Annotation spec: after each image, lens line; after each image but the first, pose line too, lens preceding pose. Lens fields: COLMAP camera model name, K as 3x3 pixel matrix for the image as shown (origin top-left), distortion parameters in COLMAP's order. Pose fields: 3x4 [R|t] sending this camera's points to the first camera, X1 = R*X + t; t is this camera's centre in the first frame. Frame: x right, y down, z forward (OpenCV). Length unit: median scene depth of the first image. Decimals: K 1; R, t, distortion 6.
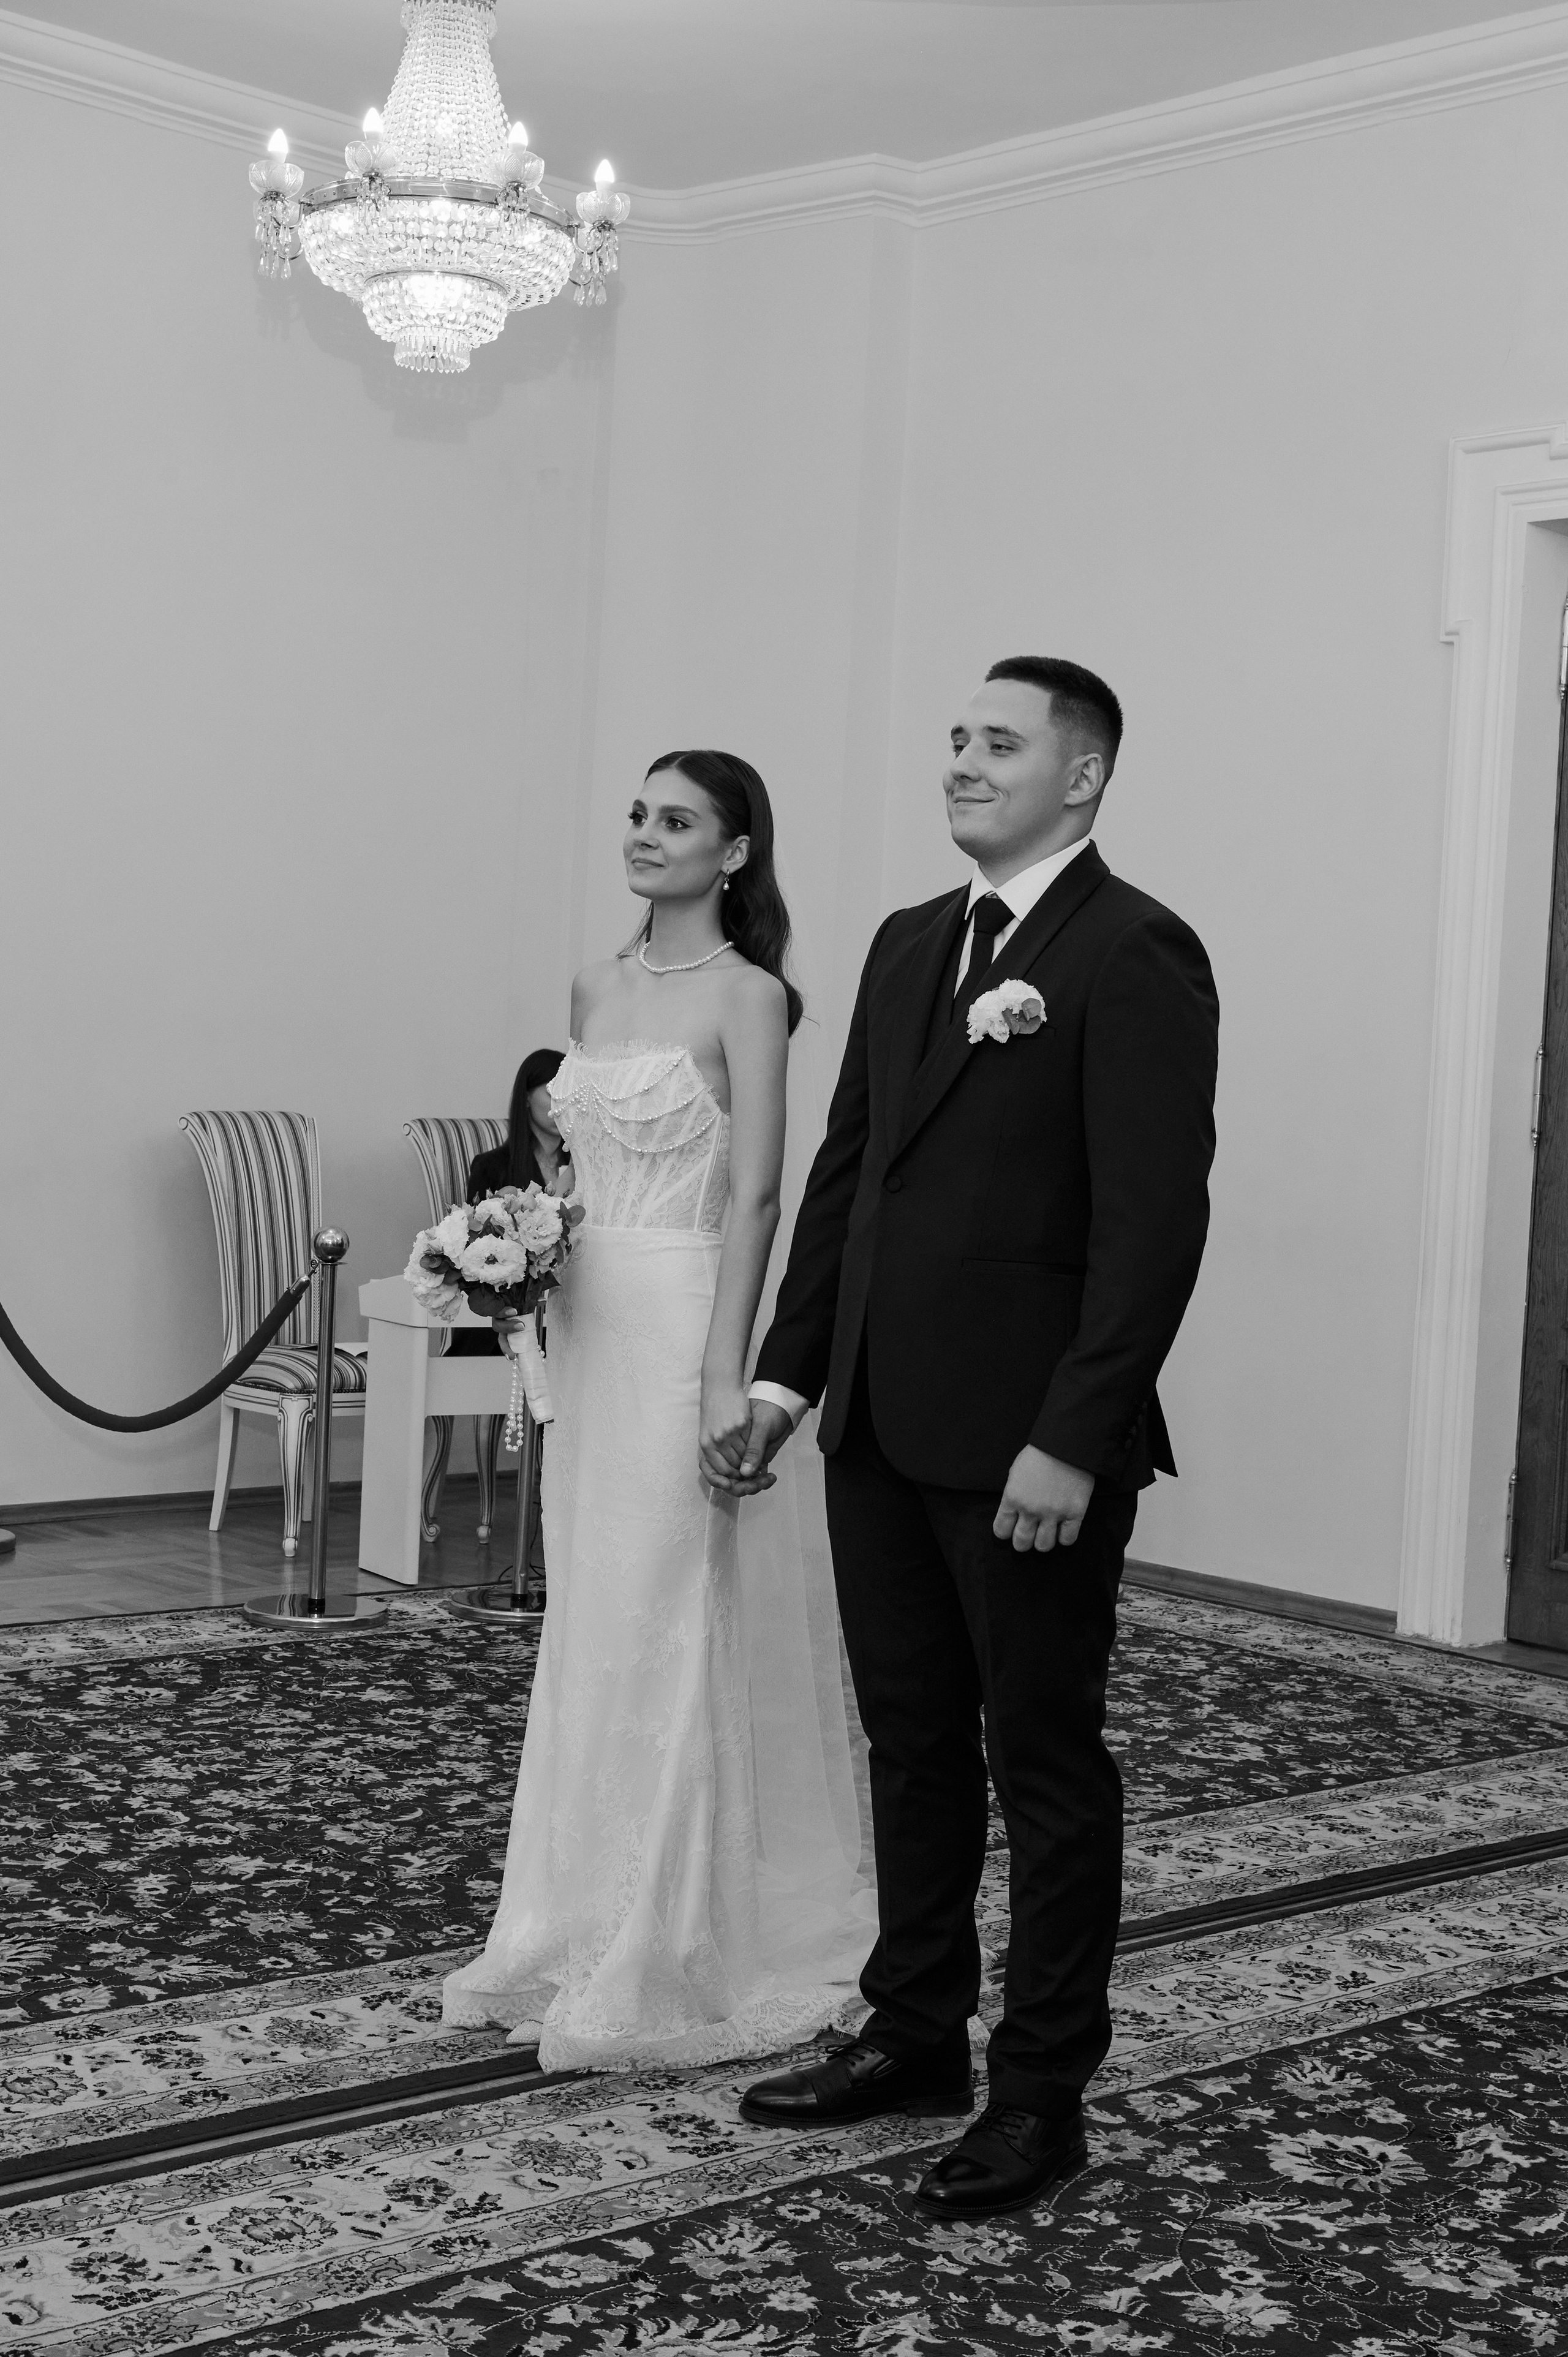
lens RADIAL K [[2990.8, 0, 801.8], [0, 2990.8, 1186.4], [0, 0, 1]] dist [-0.028952, 0.000000]
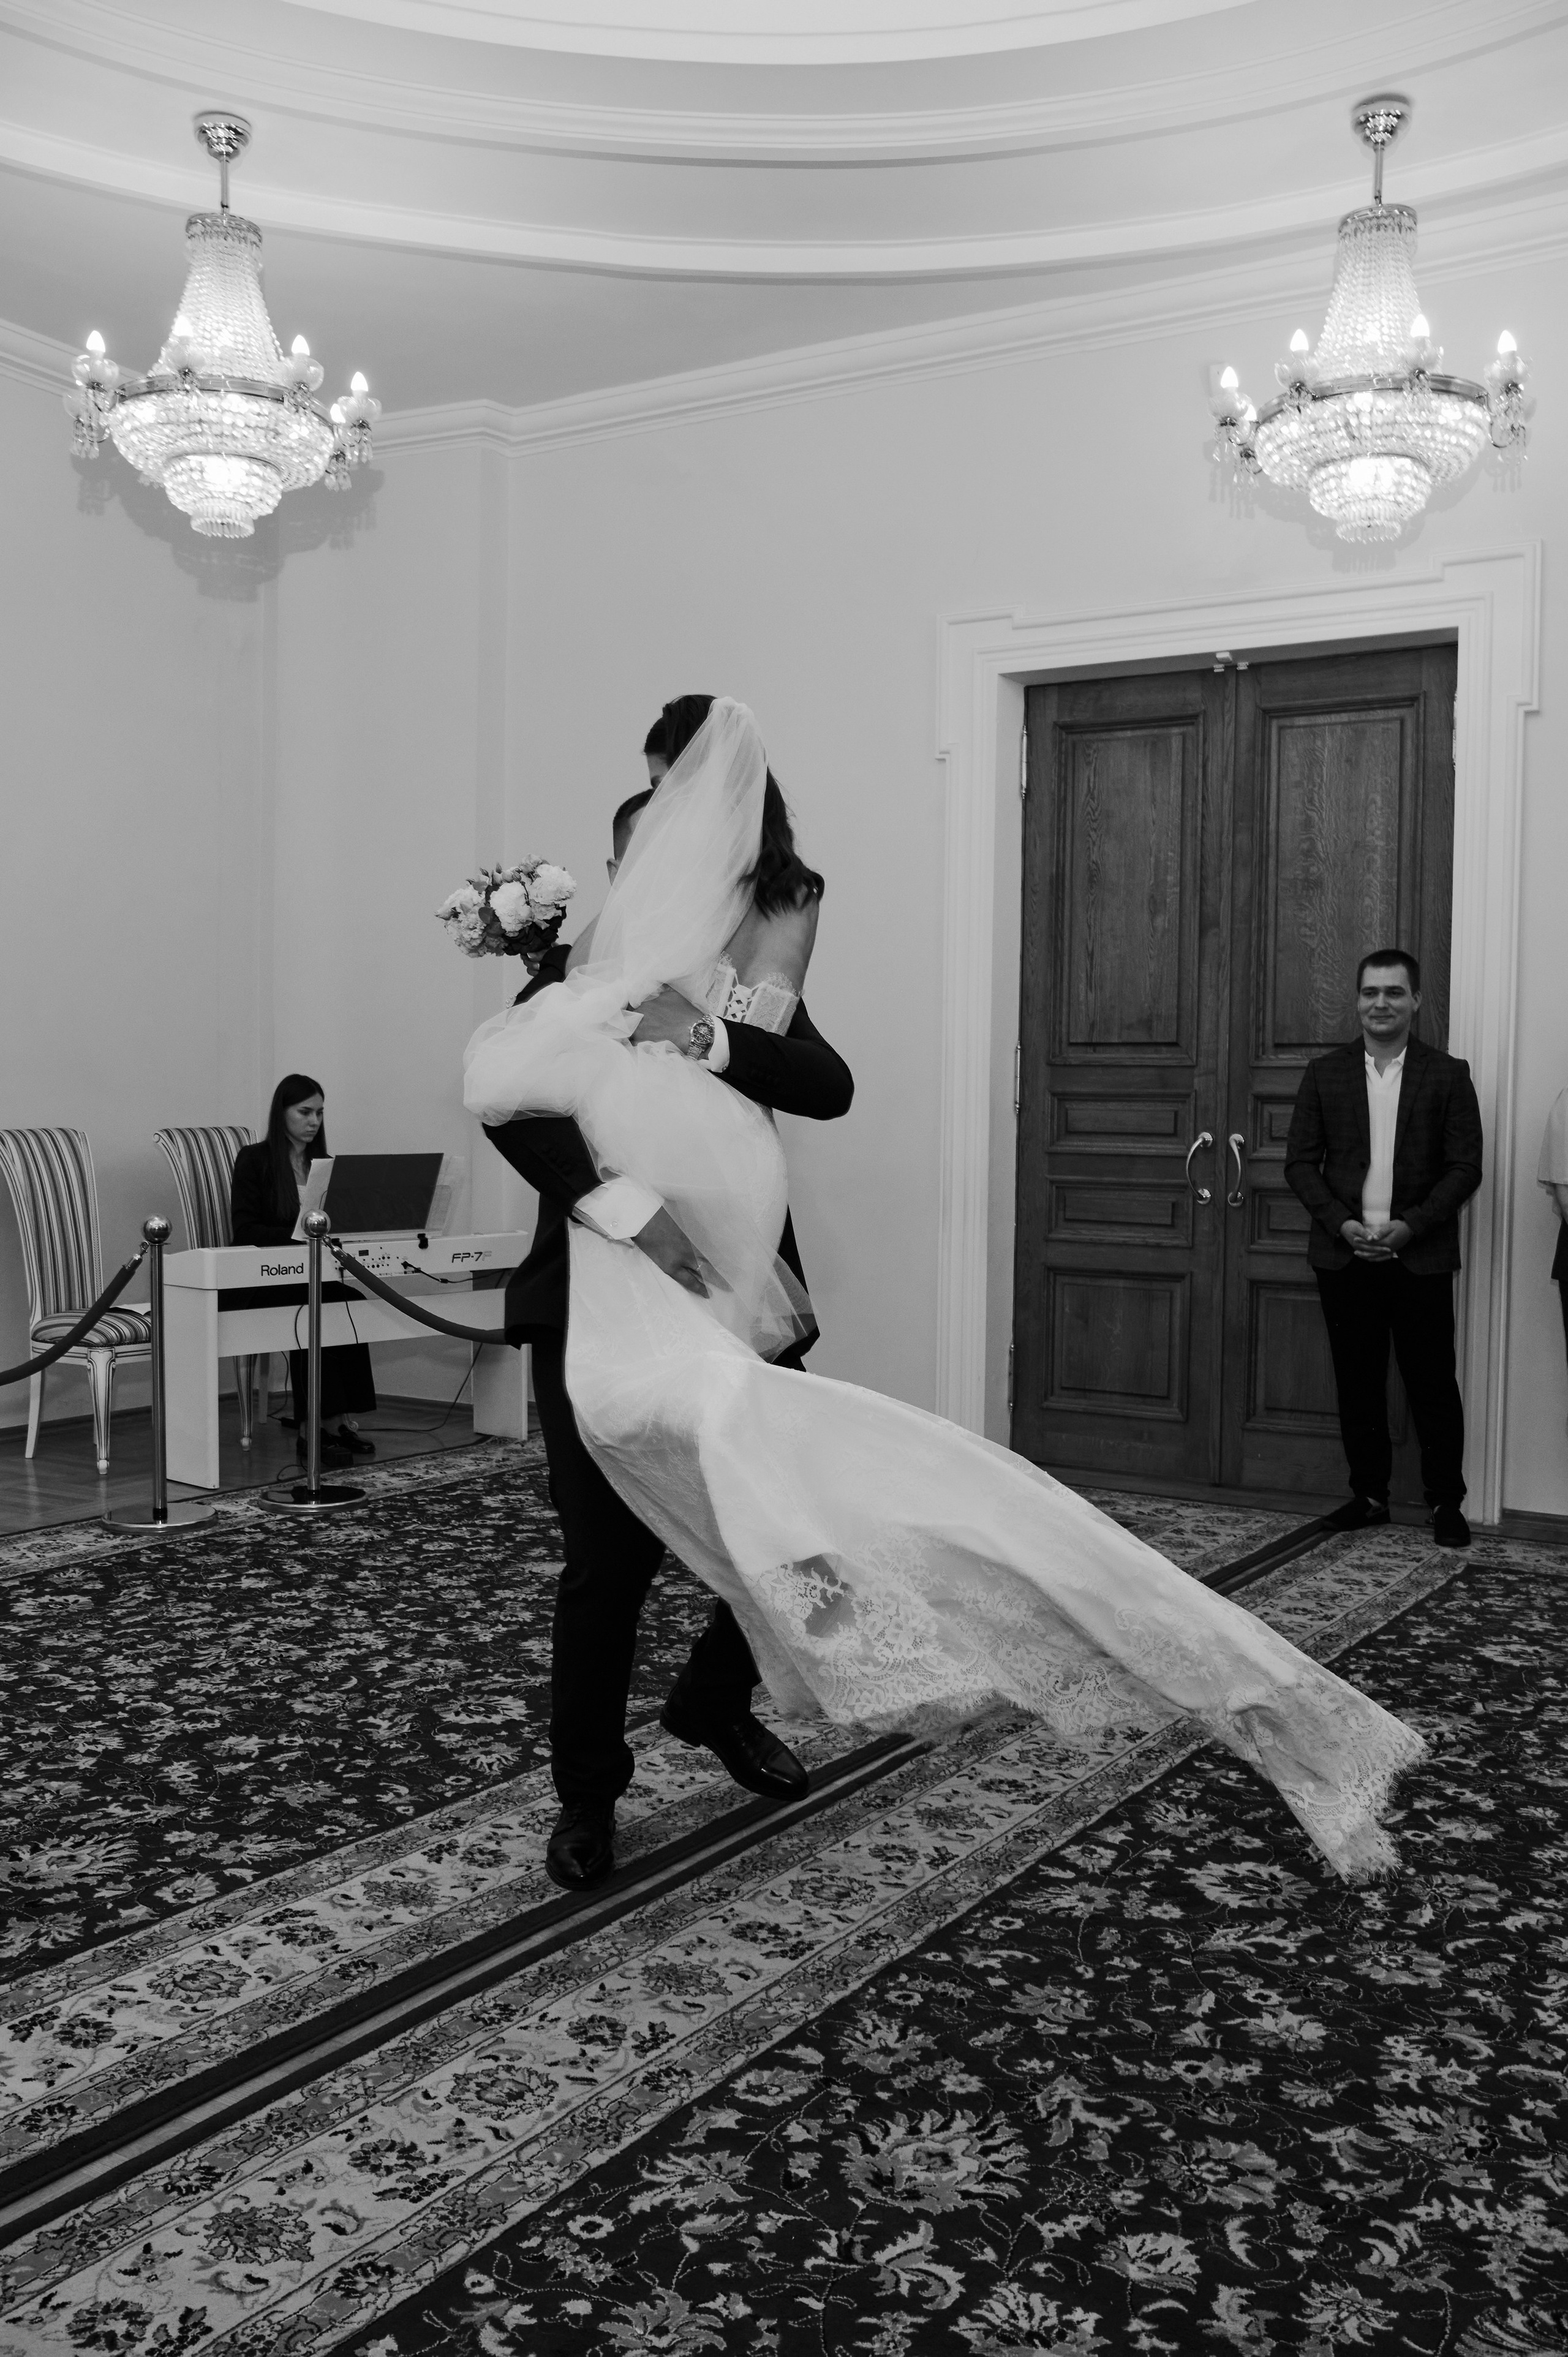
lens RADIAL K [[2005.9, 0, 784.4], [0, 2005.9, 1183.2], [0, 0, 1]] dist [-0.038761, 0.037845]
pose [[0.963897, -0.049330, 0.261666, -0.163986], [0.046223, 0.998769, 0.018016, -0.003556], [-0.262232, -0.005271, 0.964990, 0.152157]]
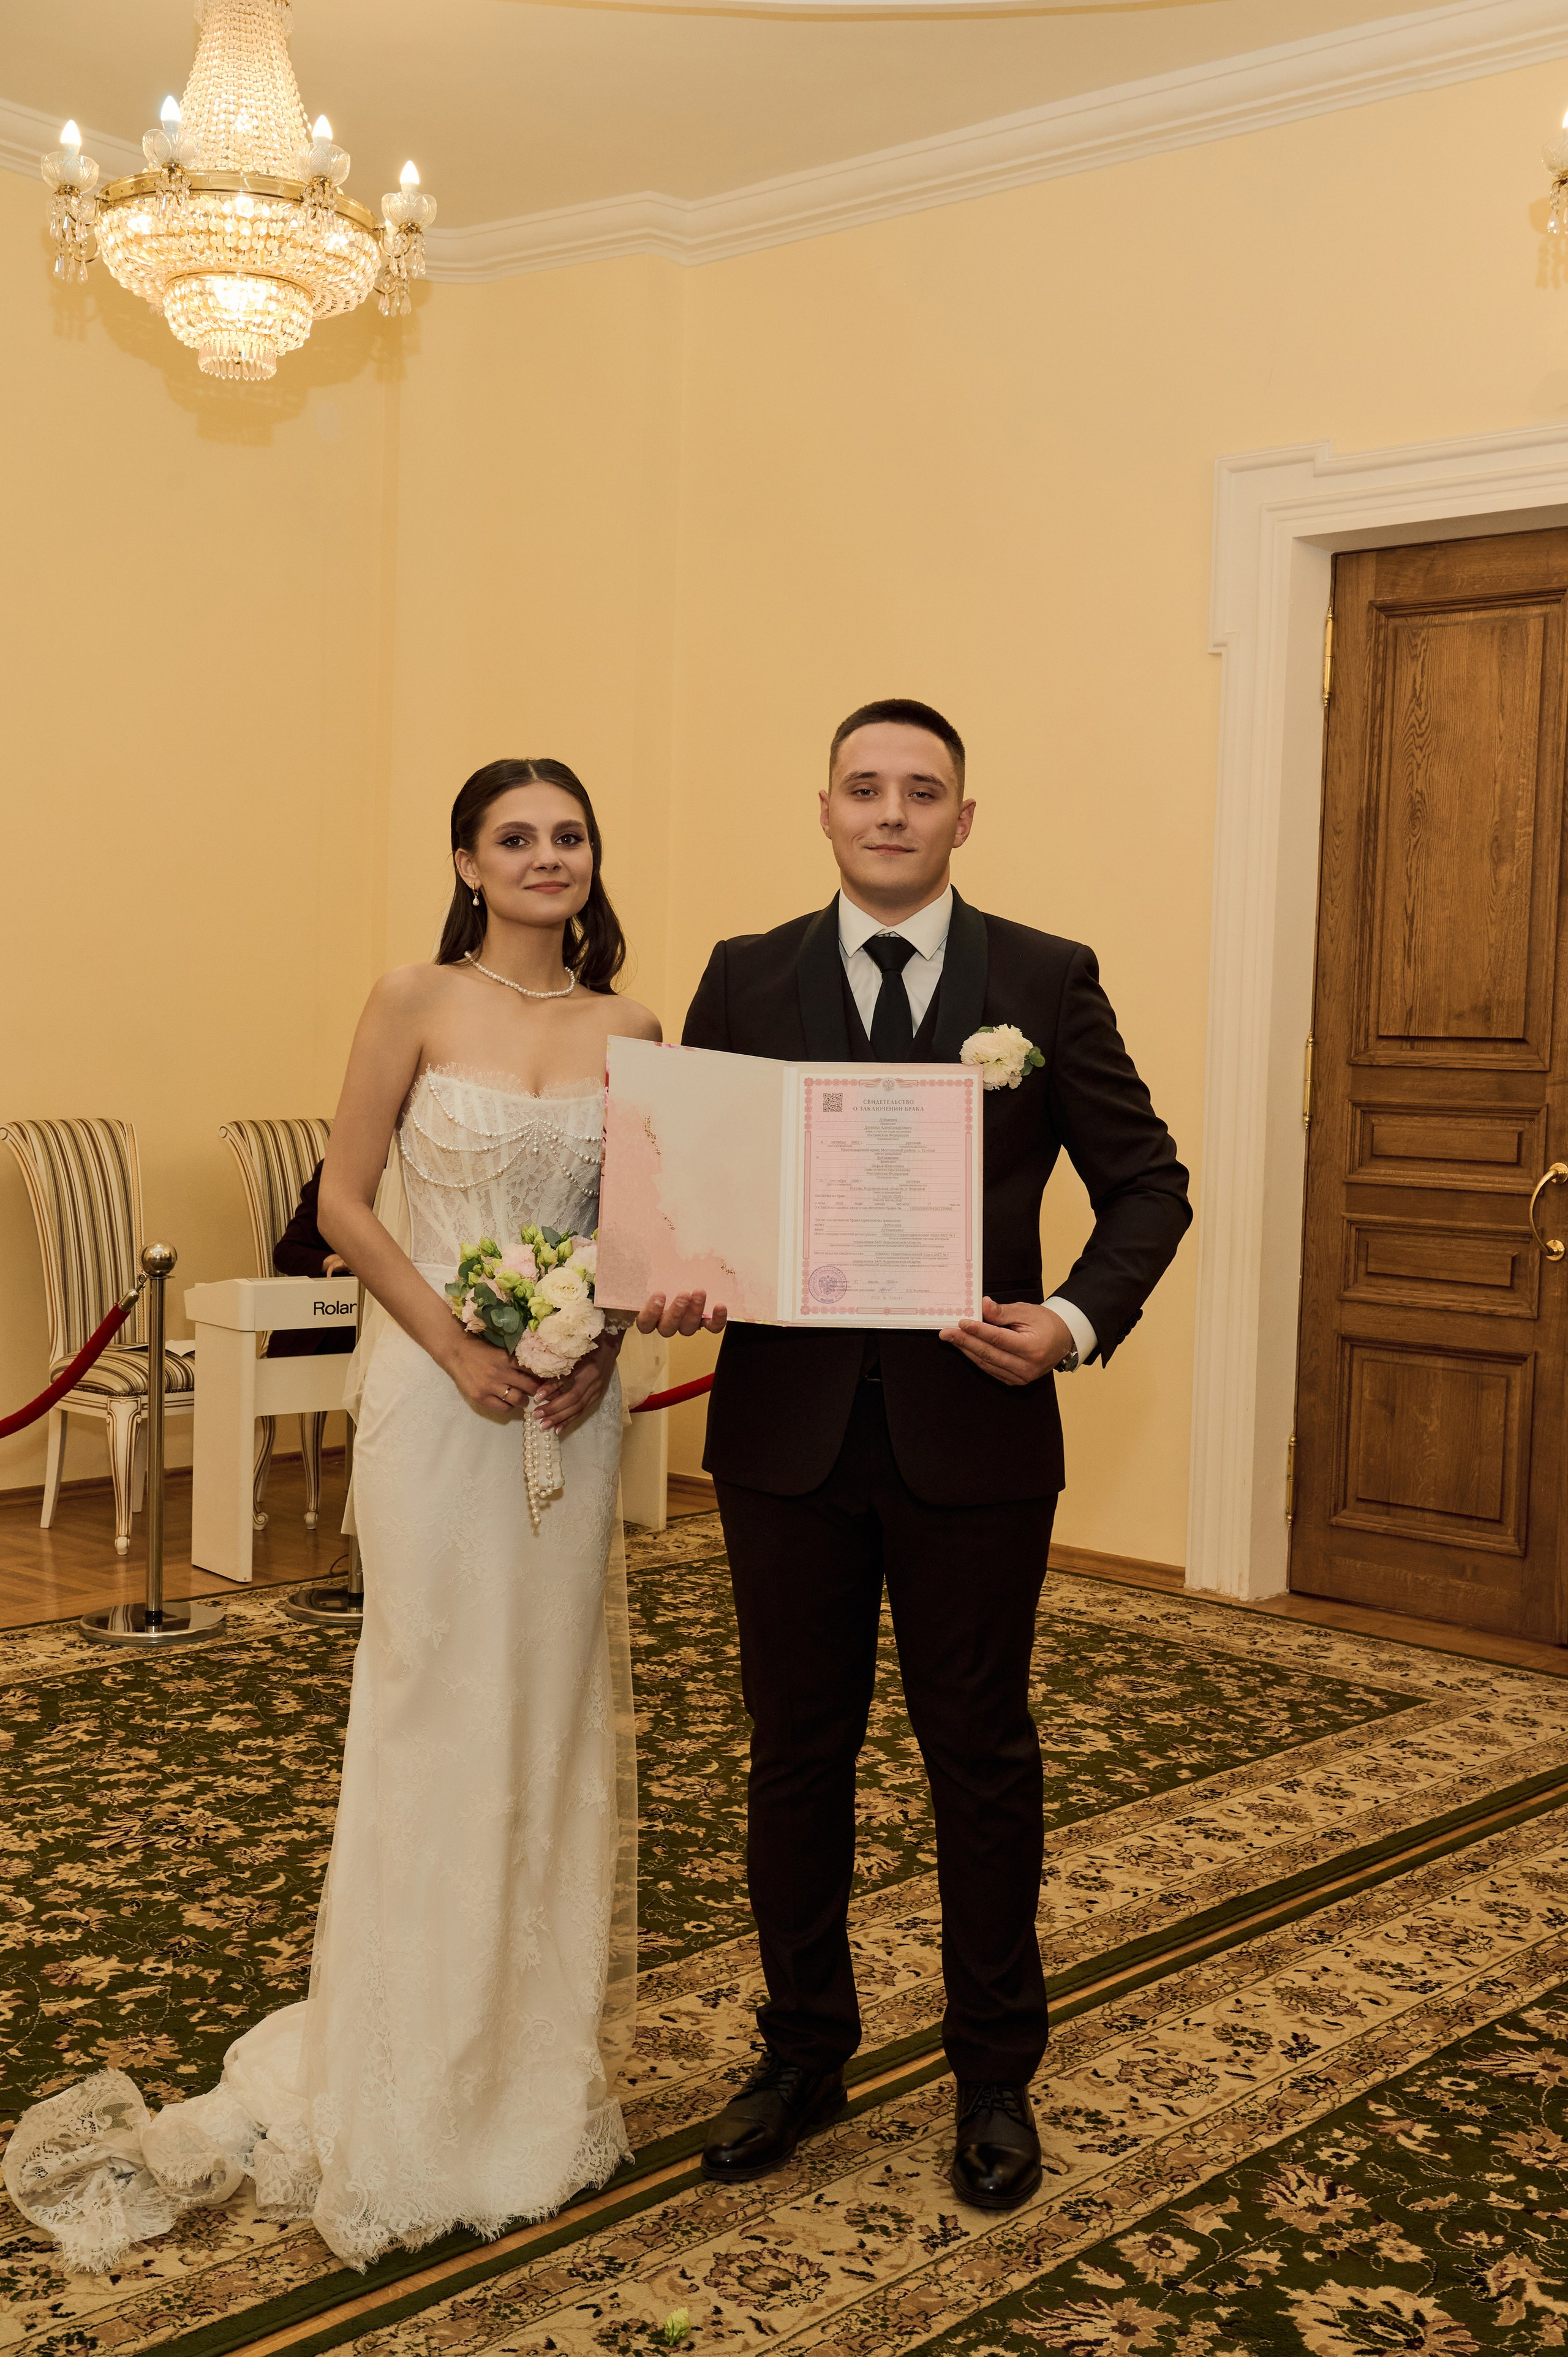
lens RADIAL K [[2461.3, 0, 766.8], [0, 2461.3, 1188.1], [0, 0, 1]] dist [-0.002872, 0.000000]
pose [[0.994997, -0.025963, 0.096472, -0.044560], [0.023855, 0.999452, 0.022938, -0.024547], [-0.097015, -0.020522, 0.995071, 0.211032]]
